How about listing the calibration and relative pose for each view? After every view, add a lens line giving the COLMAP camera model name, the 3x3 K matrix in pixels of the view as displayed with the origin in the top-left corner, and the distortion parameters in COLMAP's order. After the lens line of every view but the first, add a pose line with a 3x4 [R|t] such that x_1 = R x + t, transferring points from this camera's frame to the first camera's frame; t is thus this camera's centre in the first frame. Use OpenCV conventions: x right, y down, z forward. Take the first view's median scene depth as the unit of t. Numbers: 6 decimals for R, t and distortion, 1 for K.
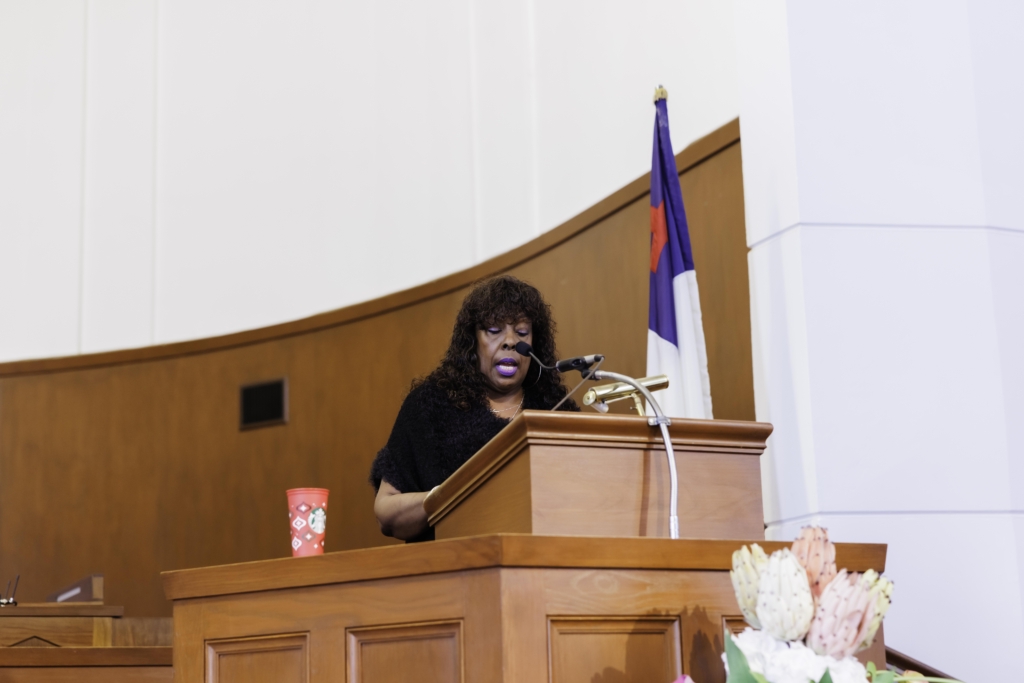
lens RADIAL K [[1928.5, 0, 513.8], [0, 1928.5, 341.1], [0, 0, 1]] dist [-0.005618, 0.117992]
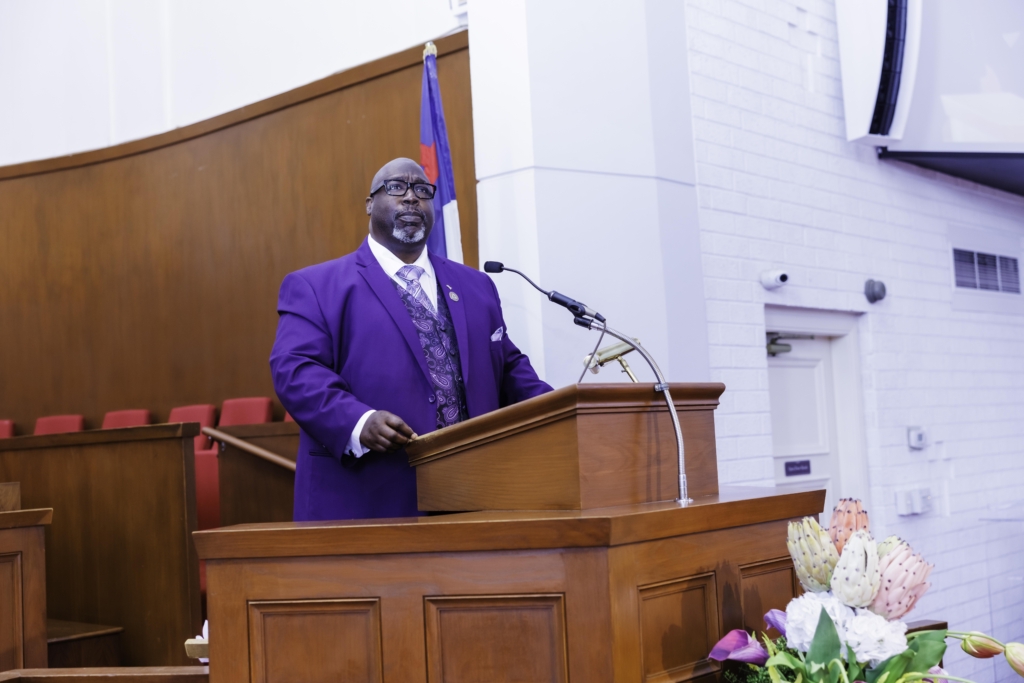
lens RADIAL K [[1283.2, 0, 511.5], [0, 1283.2, 342.0], [0, 0, 1]] dist [0.012100, 0.002547]
pose [[0.917752, 0.013073, 0.396940, -0.312888], [-0.062689, 0.991697, 0.112281, -0.065338], [-0.392176, -0.127930, 0.910951, 0.364547]]
